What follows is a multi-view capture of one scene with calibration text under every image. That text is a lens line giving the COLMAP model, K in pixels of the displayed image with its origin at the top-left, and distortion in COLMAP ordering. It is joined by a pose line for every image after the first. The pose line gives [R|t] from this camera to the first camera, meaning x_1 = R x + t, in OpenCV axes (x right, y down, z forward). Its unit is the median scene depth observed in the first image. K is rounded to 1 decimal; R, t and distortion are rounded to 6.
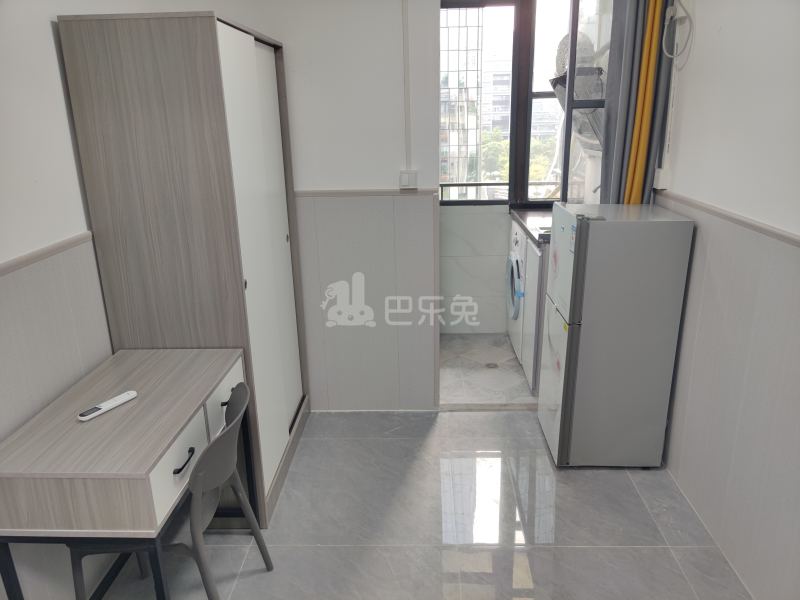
lens RADIAL K [[607.9, 0, 400.0], [0, 607.9, 300.0], [0, 0, 1]] dist [0.080063, -0.121624]
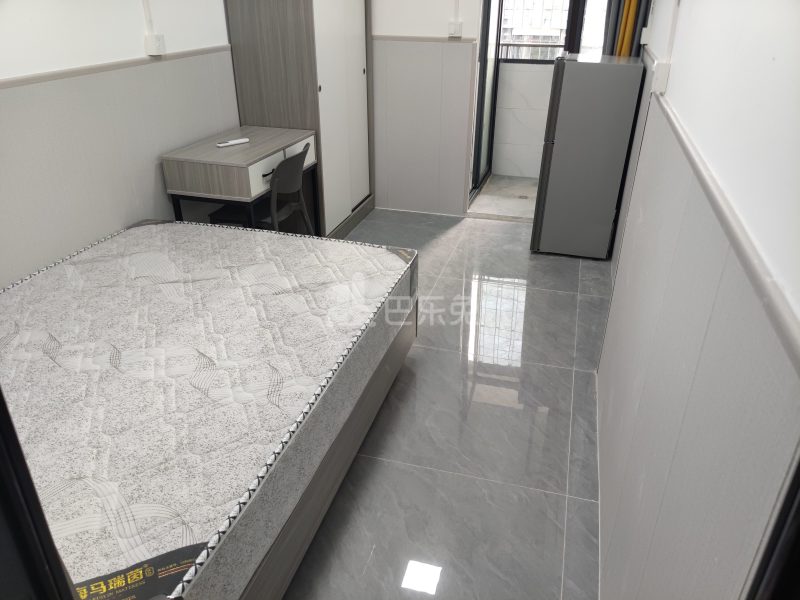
lens RADIAL K [[607.9, 0, 400.0], [0, 607.9, 300.0], [0, 0, 1]] dist [0.080063, -0.121624]
pose [[0.969479, 0.133945, -0.205353, 0.268486], [-0.097237, 0.978945, 0.179475, 0.160374], [0.225069, -0.154029, 0.962091, -0.427599]]
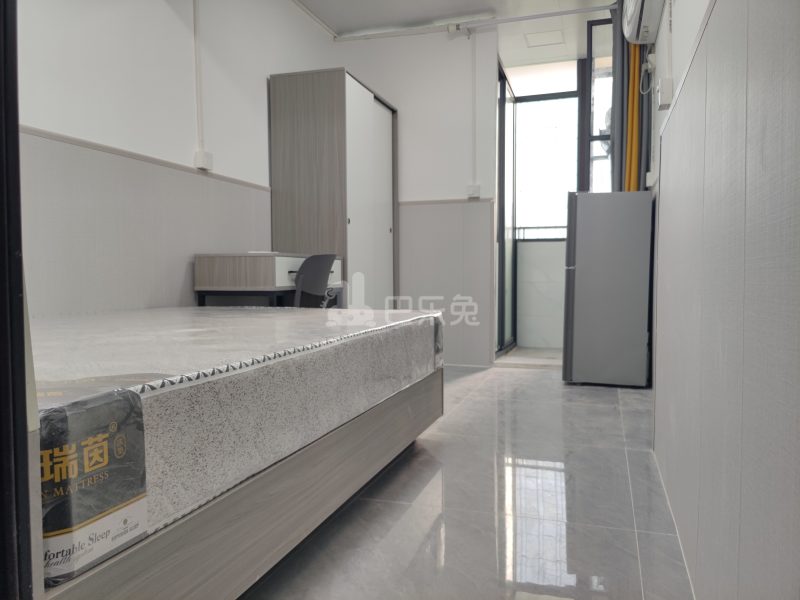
lens RADIAL K [[611.7, 0, 400.0], [0, 611.7, 300.0], [0, 0, 1]] dist [0.048152, -0.058199]
pose [[0.958681, 0.030126, -0.282884, 0.287265], [-0.100069, 0.966538, -0.236198, 0.448942], [0.266302, 0.254746, 0.929617, -0.368367]]
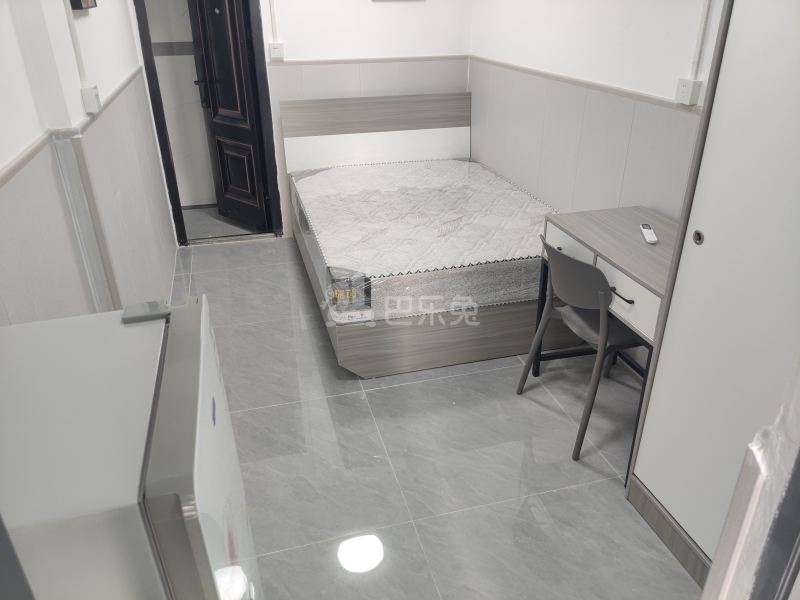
lens RADIAL K [[607.9, 0, 400.0], [0, 607.9, 300.0], [0, 0, 1]] dist [0.080063, -0.121624]
pose [[-0.955211, 0.155152, -0.251991, 0.221174], [-0.064654, 0.721546, 0.689341, -0.351905], [0.288776, 0.674758, -0.679198, 1.134047]]
